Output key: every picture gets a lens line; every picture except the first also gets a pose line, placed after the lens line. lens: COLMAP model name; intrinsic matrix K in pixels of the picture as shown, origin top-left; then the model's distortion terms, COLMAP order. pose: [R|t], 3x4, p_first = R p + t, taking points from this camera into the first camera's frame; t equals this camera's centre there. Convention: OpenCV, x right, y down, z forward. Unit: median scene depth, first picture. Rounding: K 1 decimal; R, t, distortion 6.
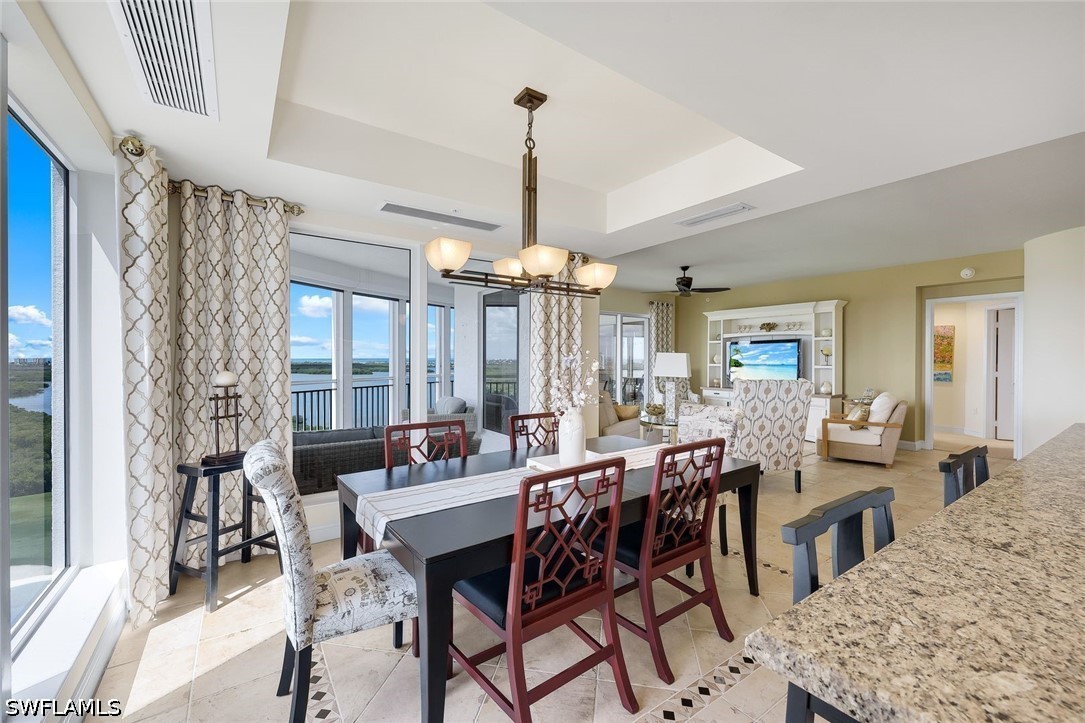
lens RADIAL K [[437.5, 0, 544.3], [0, 437.5, 359.6], [0, 0, 1]] dist [0.001024, 0.000691]
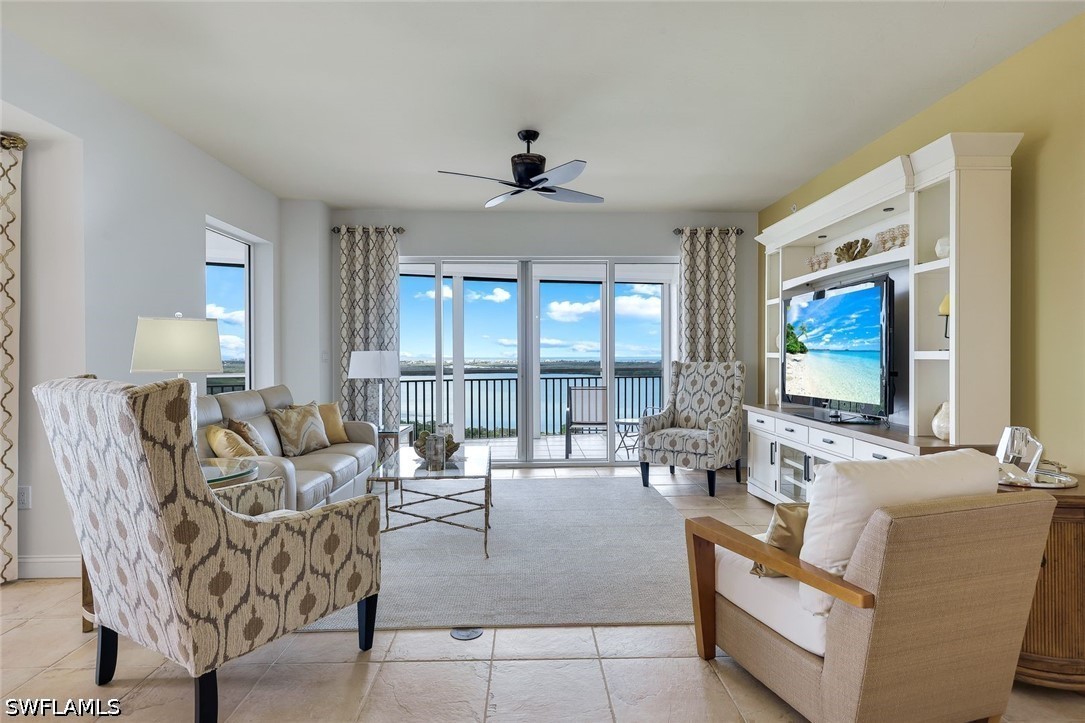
lens RADIAL K [[573.3, 0, 542.5], [0, 573.3, 361.5], [0, 0, 1]] dist [0.000397, 0.000447]
pose [[0.835548, 0.000181, -0.549417, 1.068665], [0.002881, 0.999985, 0.004710, 0.031667], [0.549409, -0.005519, 0.835535, 0.839479]]
